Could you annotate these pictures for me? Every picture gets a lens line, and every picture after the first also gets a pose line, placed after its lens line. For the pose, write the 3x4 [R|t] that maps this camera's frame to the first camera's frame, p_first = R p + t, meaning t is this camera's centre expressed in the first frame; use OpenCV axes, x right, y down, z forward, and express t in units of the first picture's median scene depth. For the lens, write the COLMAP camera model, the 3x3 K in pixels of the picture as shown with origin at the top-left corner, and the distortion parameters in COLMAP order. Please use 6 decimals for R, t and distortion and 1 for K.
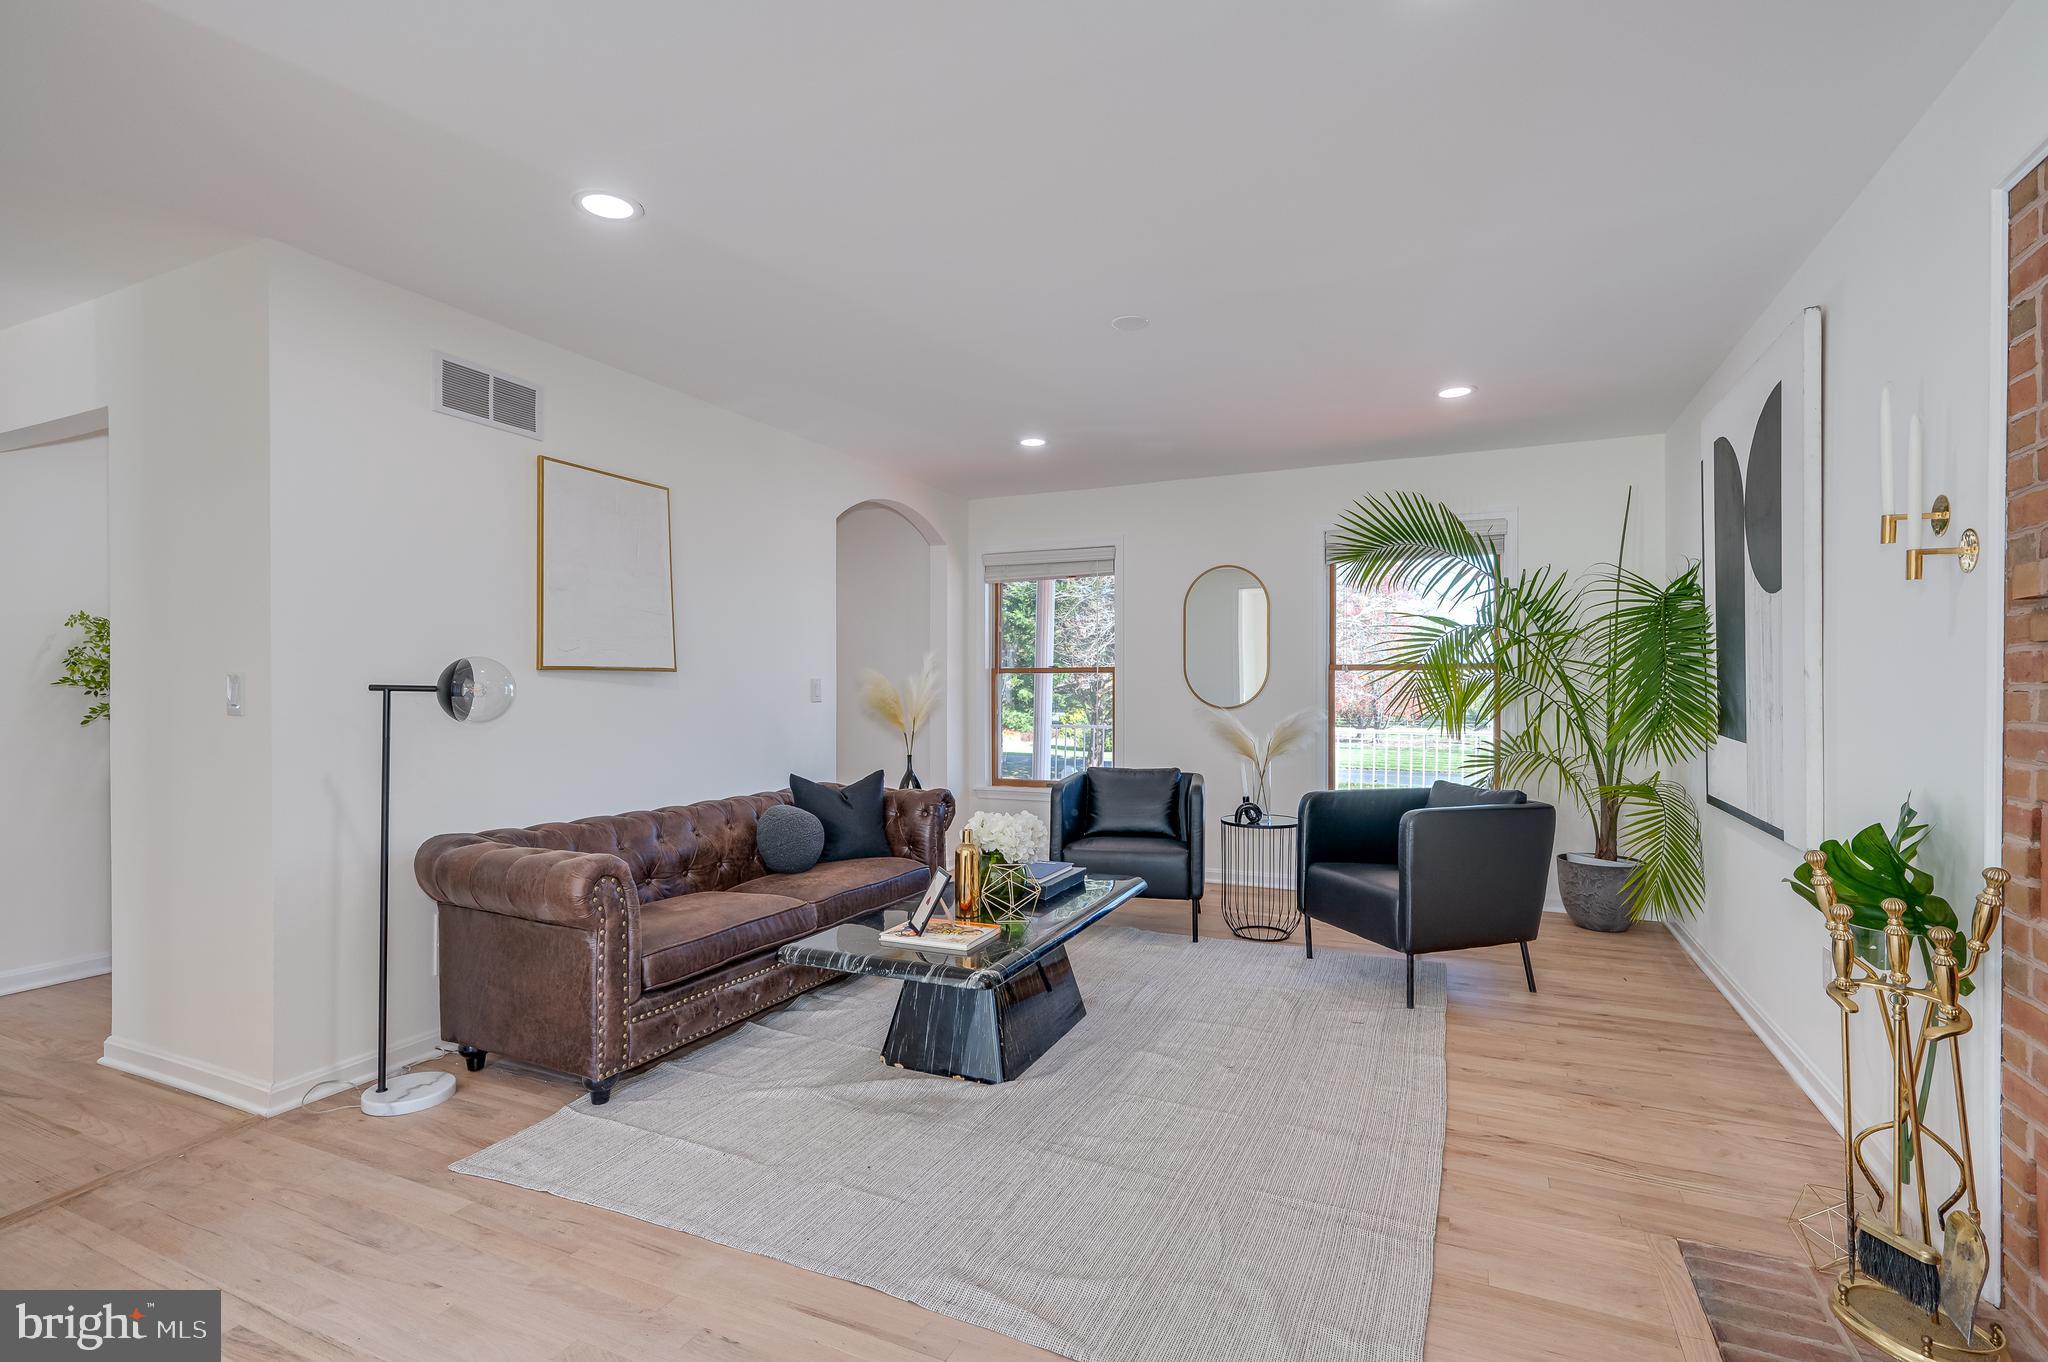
lens RADIAL K [[944.4, 0, 1030.2], [0, 944.4, 692.9], [0, 0, 1]] dist [0.001304, 0.000127]
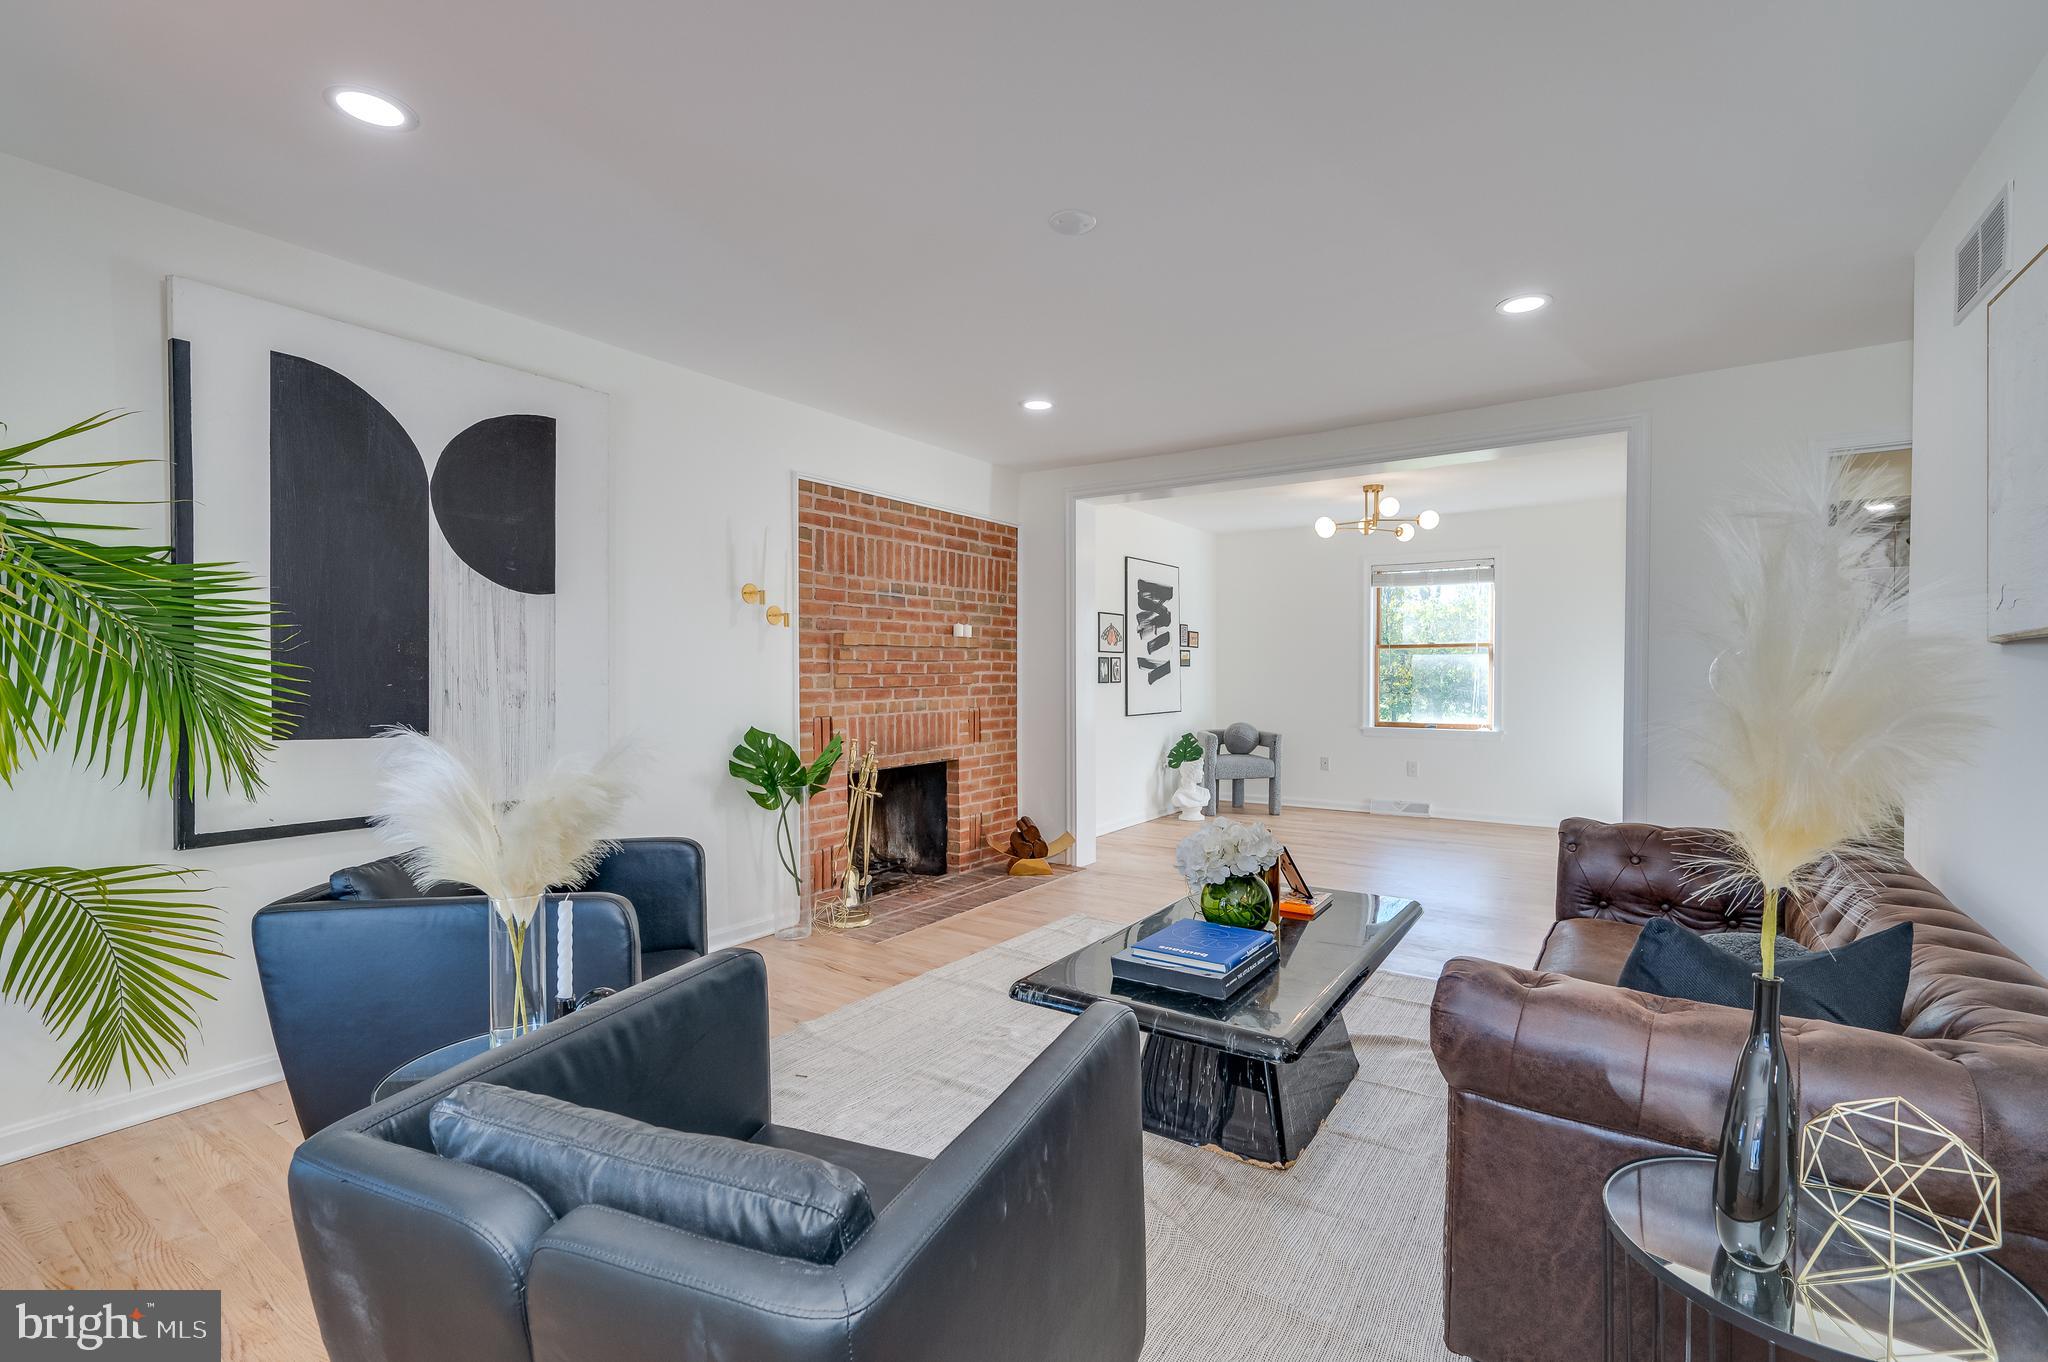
lens RADIAL K [[899.8, 0, 1032.5], [0, 899.8, 691.5], [0, 0, 1]] dist [0.000344, 0.000088]
pose [[-0.986257, -0.000212, 0.165220, 0.014409], [0.004025, 0.999671, 0.025312, -0.012065], [-0.165171, 0.025629, -0.985932, 1.847808]]
